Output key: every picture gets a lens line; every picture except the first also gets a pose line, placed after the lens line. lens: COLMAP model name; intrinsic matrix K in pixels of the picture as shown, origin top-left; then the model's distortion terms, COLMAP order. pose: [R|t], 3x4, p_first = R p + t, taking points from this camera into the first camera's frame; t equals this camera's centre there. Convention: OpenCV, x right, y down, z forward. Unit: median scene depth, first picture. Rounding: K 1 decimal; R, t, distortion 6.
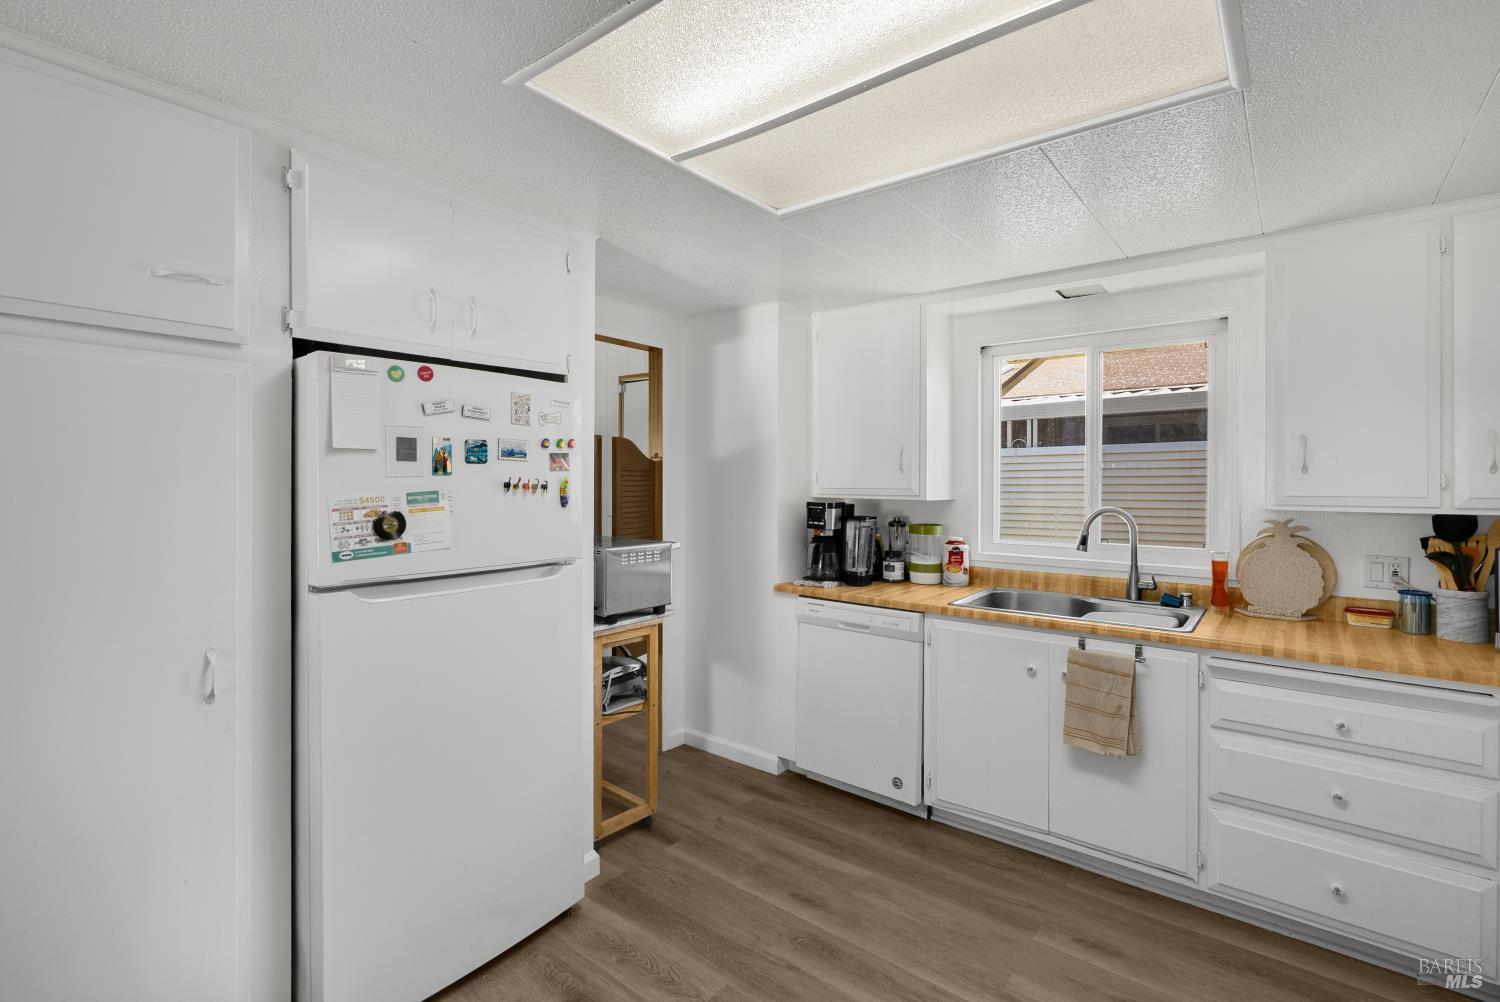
lens RADIAL K [[683.4, 0, 754.7], [0, 683.4, 484.0], [0, 0, 1]] dist [-0.009638, 0.003796]
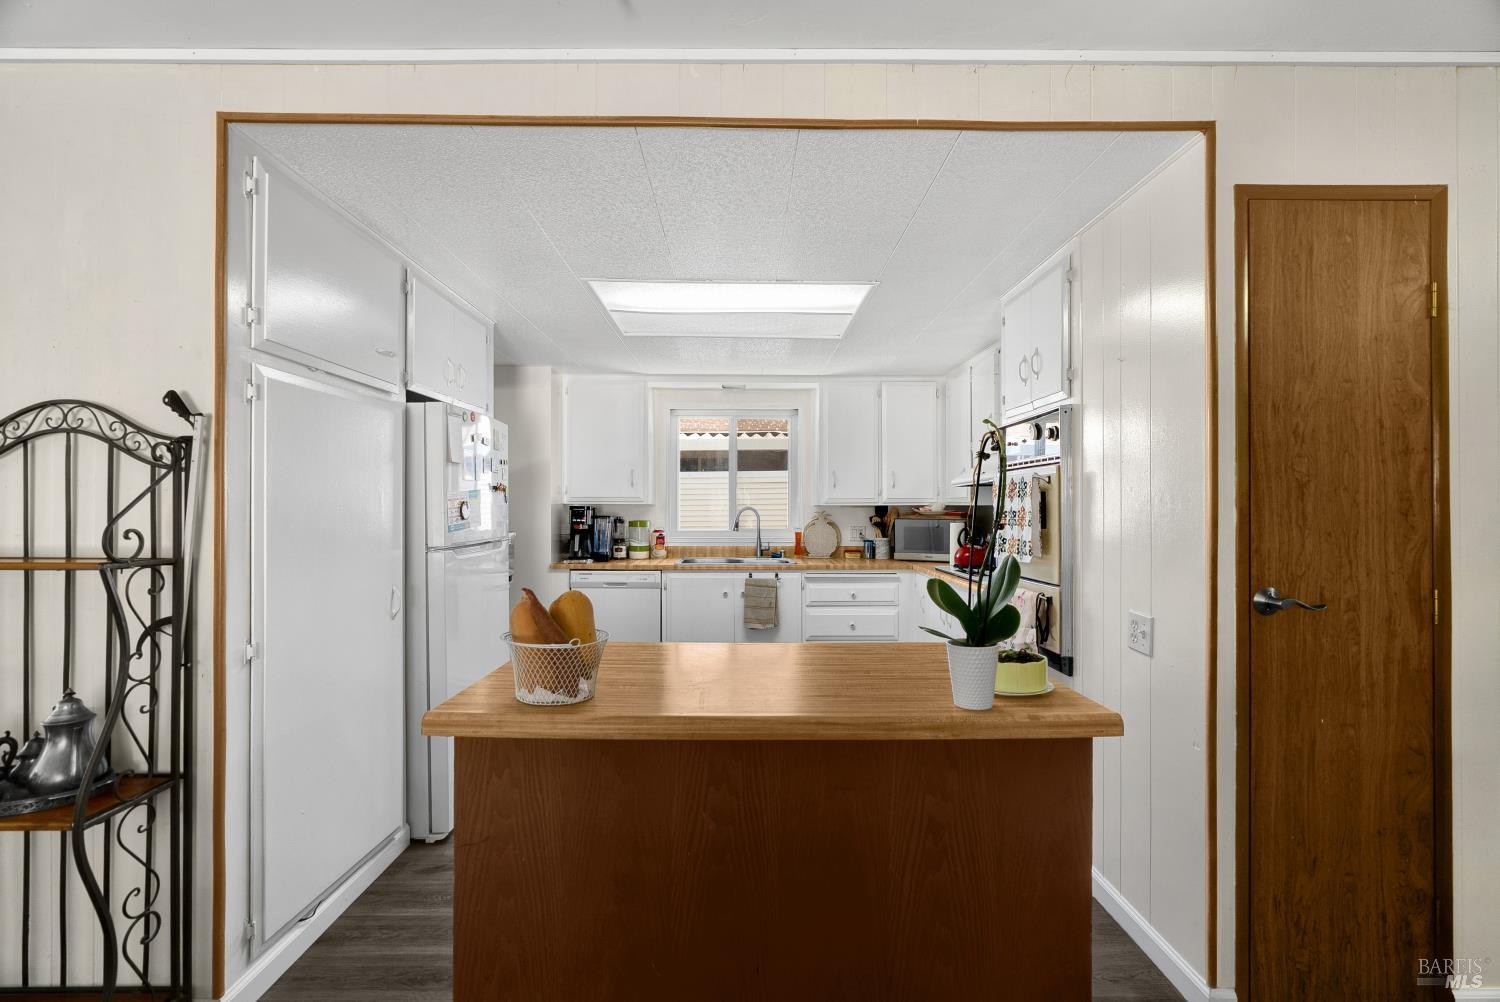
lens RADIAL K [[683.4, 0, 750.7], [0, 683.4, 506.4], [0, 0, 1]] dist [-0.009638, 0.003796]
pose [[0.771466, -0.004514, 0.636255, -0.663603], [0.005552, 0.999985, 0.000362, 0.034332], [-0.636246, 0.003253, 0.771479, -0.435612]]
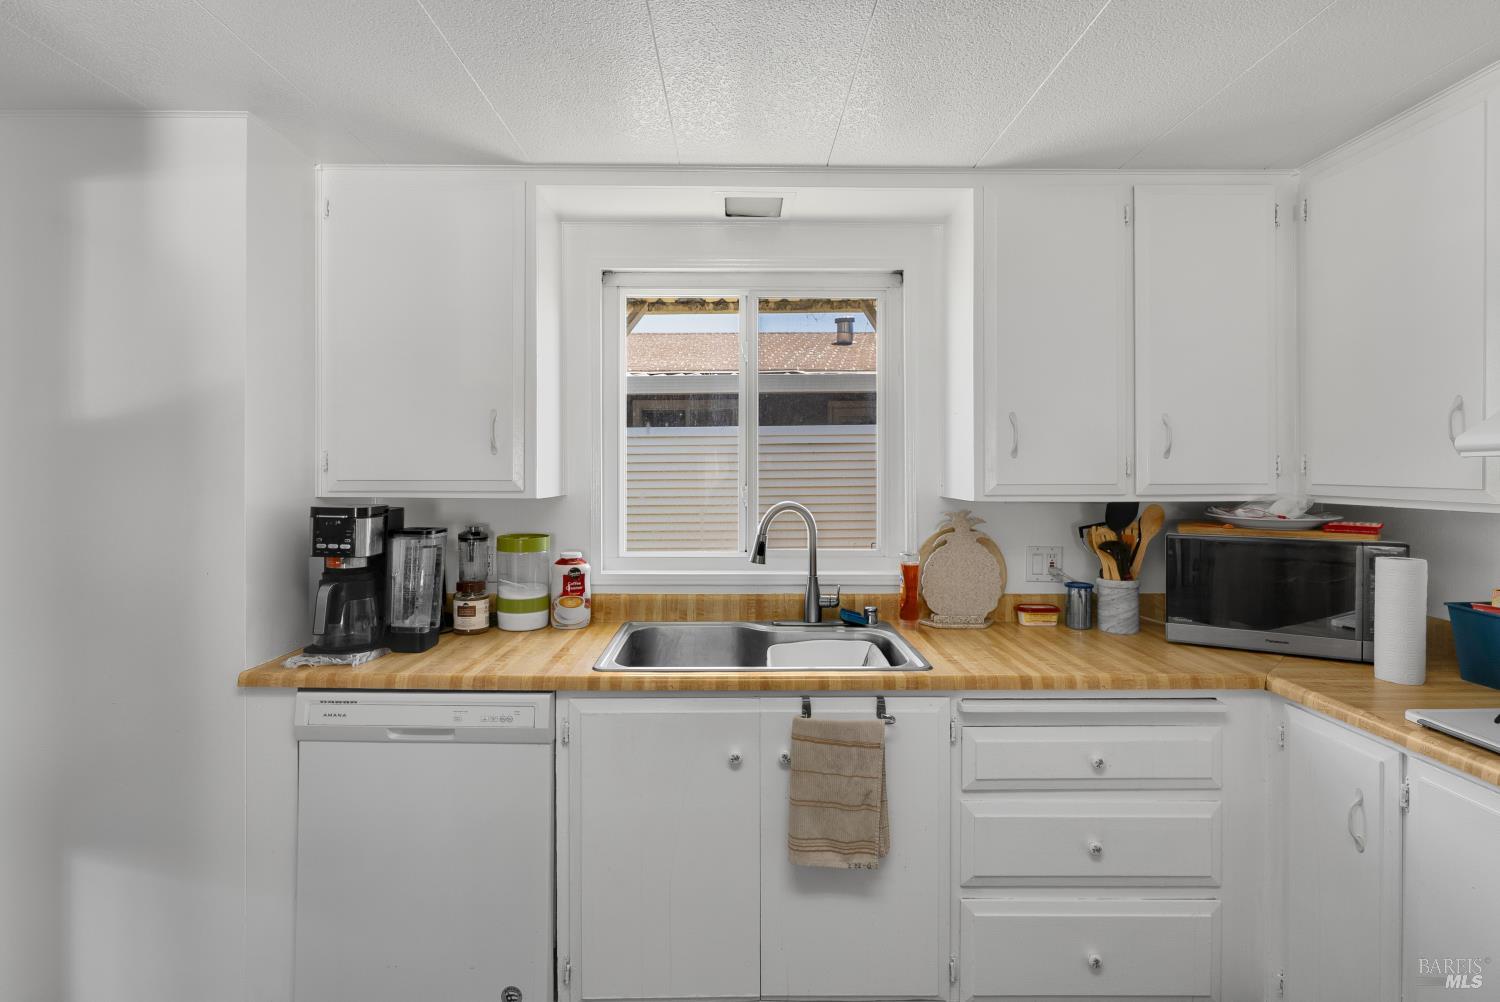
lens RADIAL K [[733.4, 0, 740.8], [0, 733.4, 467.7], [0, 0, 1]] dist [-0.011705, 0.004638]
pose [[0.780047, -0.002142, 0.625717, -0.022884], [0.005110, 0.999983, -0.002948, -0.001319], [-0.625700, 0.005496, 0.780045, 0.418898]]
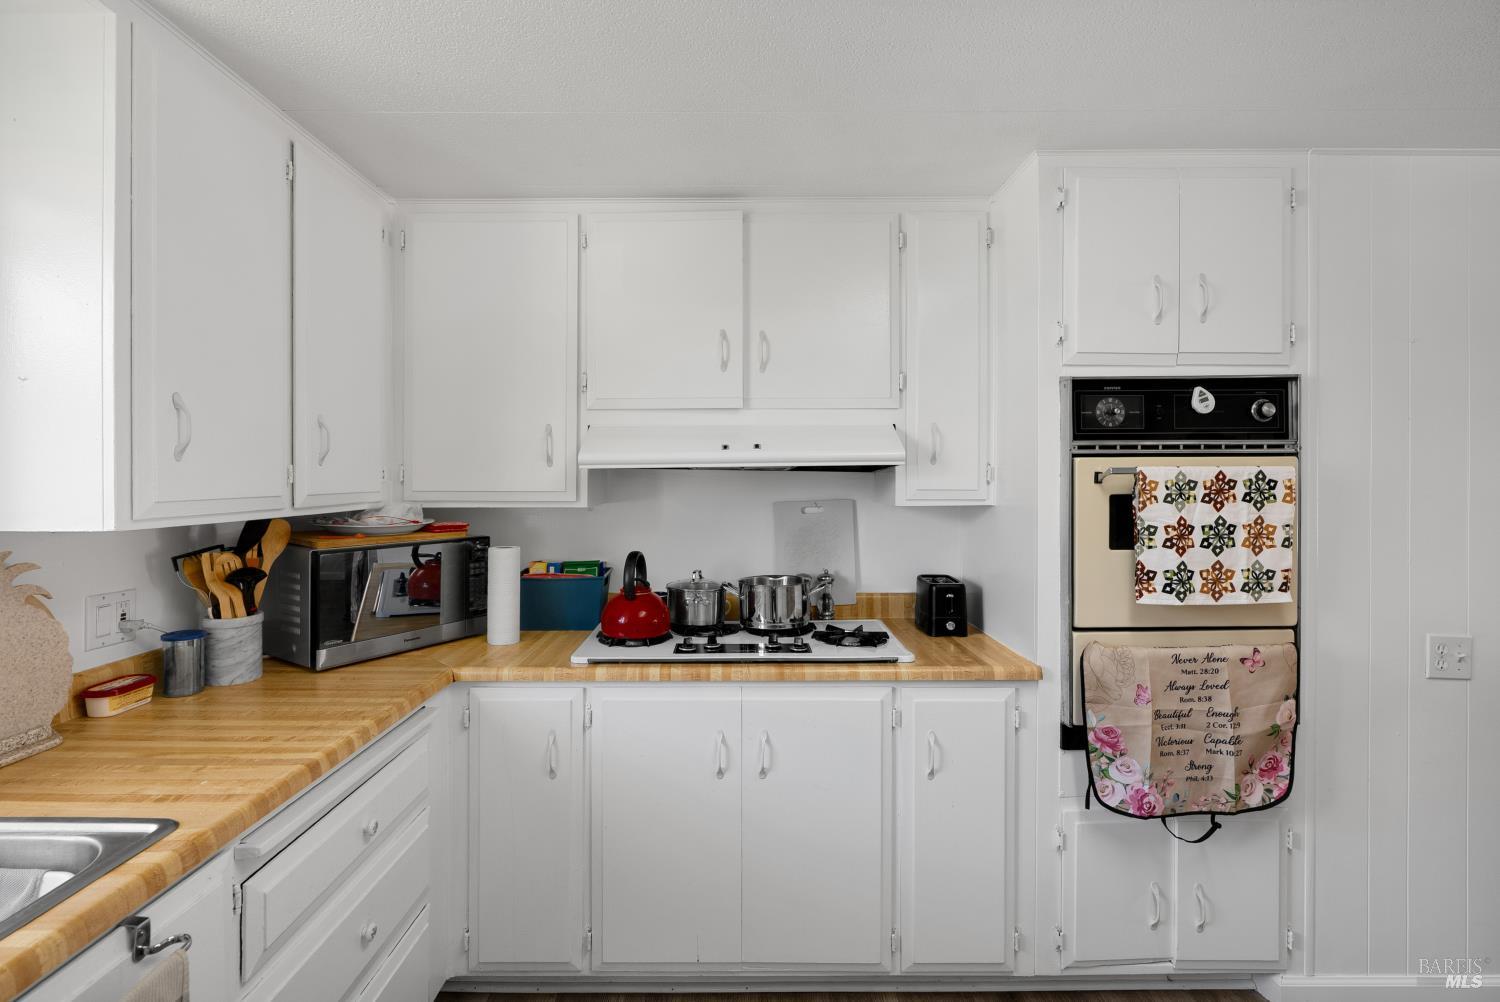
lens RADIAL K [[683.4, 0, 740.9], [0, 683.4, 478.0], [0, 0, 1]] dist [-0.009638, 0.003796]
pose [[-0.621142, -0.004671, 0.783684, 0.061675], [0.002500, 0.999965, 0.007941, -0.003769], [-0.783694, 0.006891, -0.621109, 0.822248]]
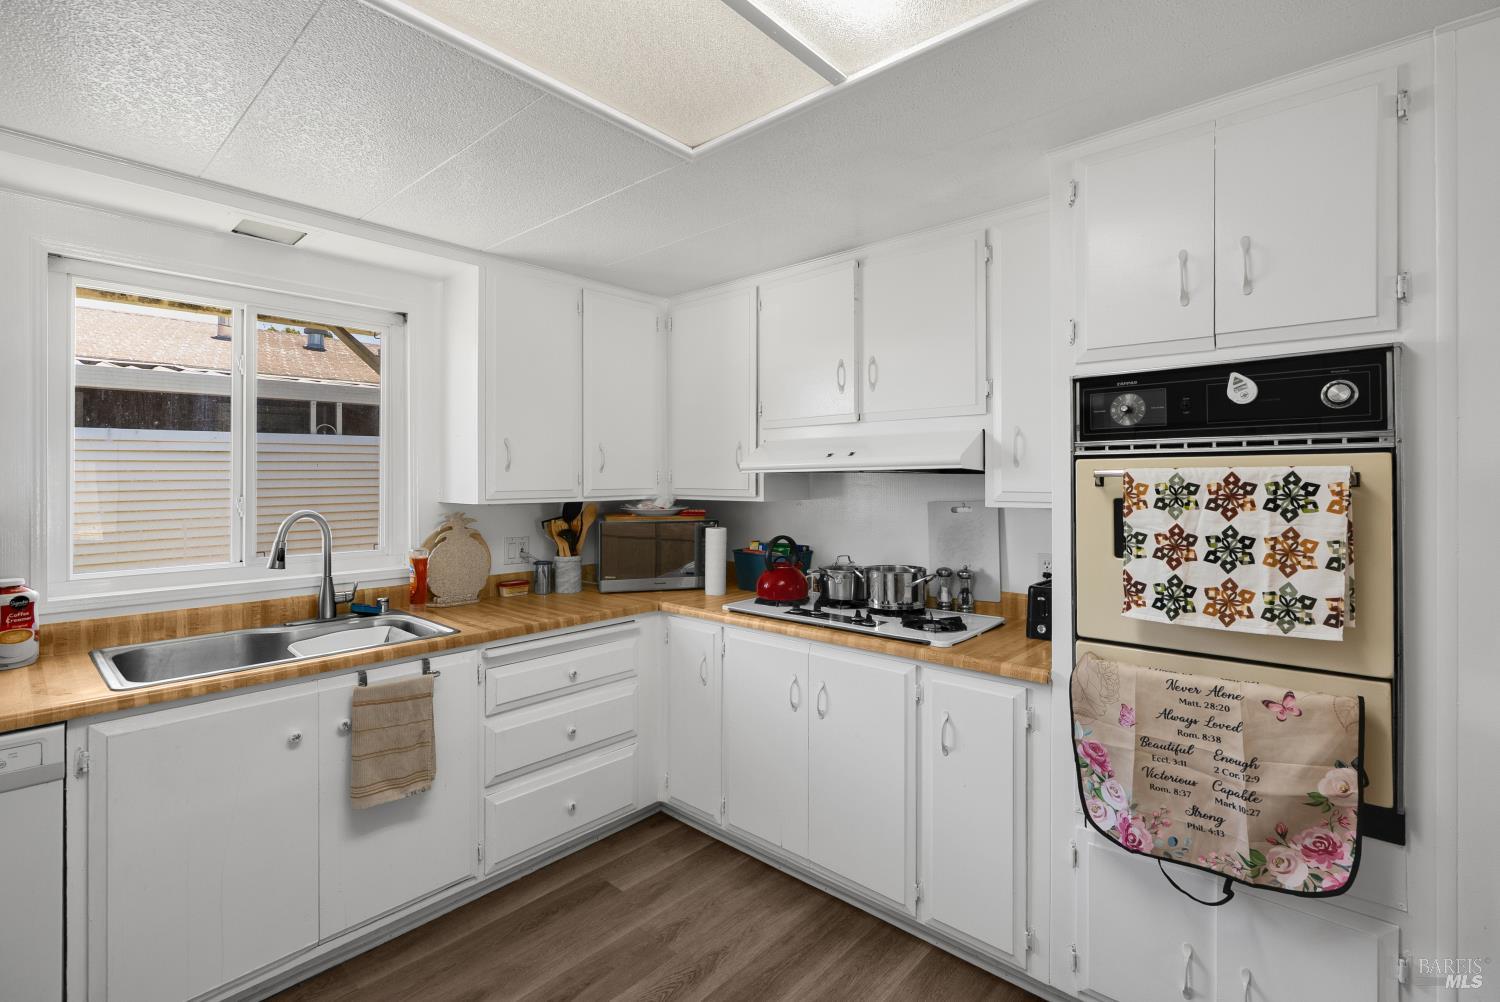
lens RADIAL K [[683.4, 0, 750.7], [0, 683.4, 475.7], [0, 0, 1]] dist [-0.009638, 0.003796]
pose [[0.059192, 0.000328, 0.998247, -0.269039], [0.006026, 0.999982, -0.000686, -0.003740], [-0.998228, 0.006056, 0.059188, 0.434102]]
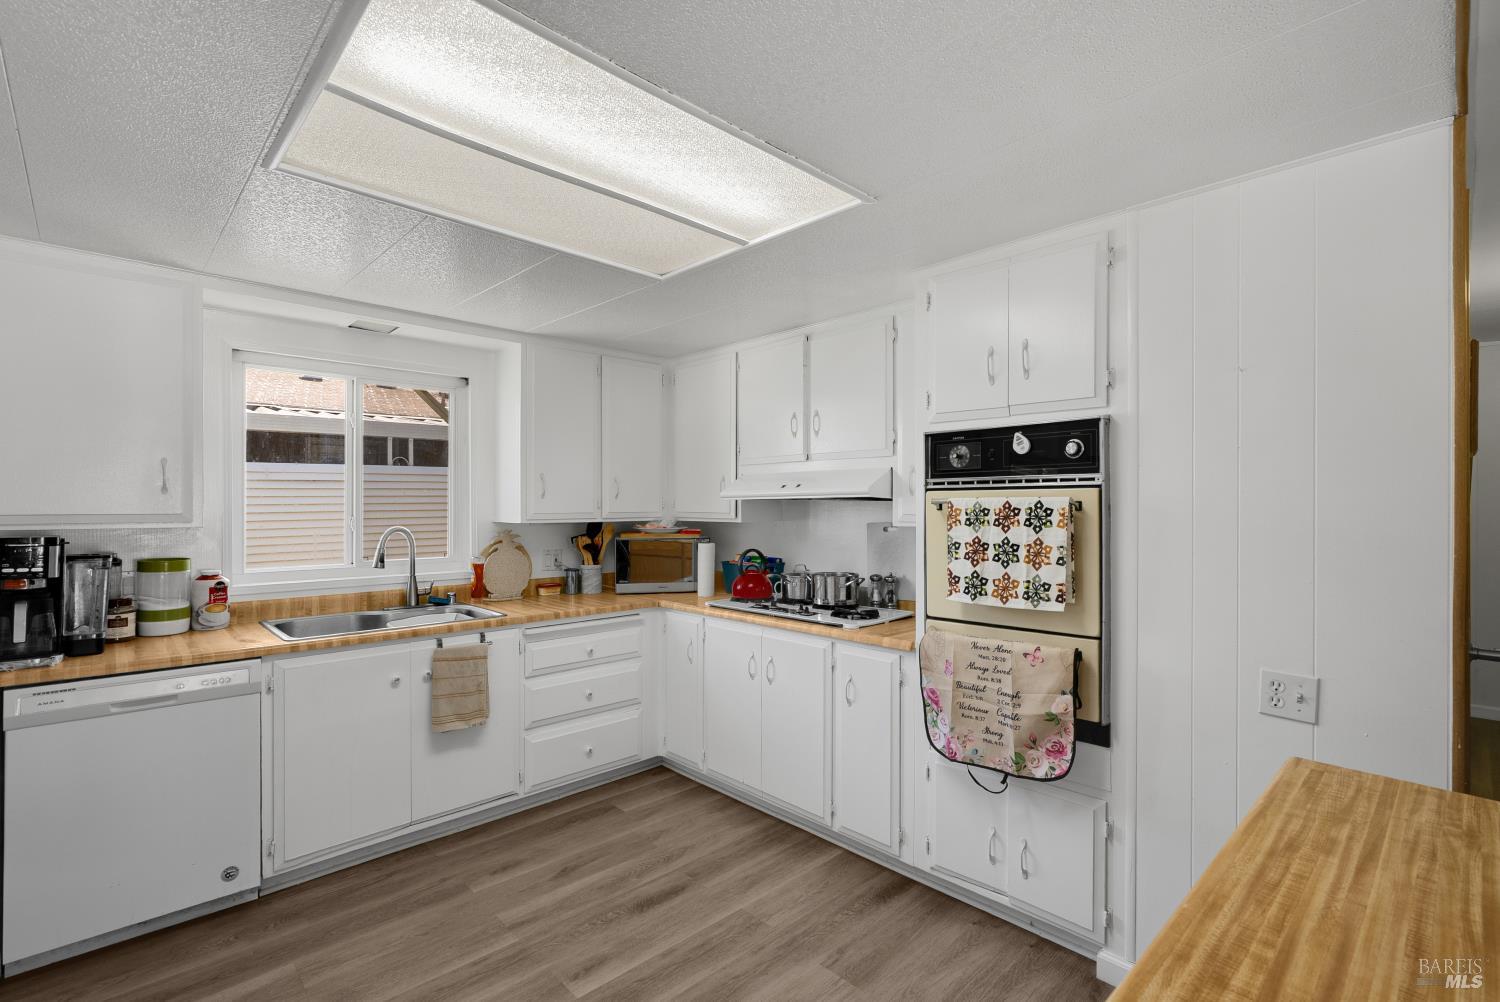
lens RADIAL K [[683.4, 0, 751.7], [0, 683.4, 504.6], [0, 0, 1]] dist [-0.009638, 0.003796]
pose [[0.129364, -0.004666, 0.991586, -0.536297], [0.004390, 0.999982, 0.004133, -0.004574], [-0.991587, 0.003818, 0.129383, 0.284394]]
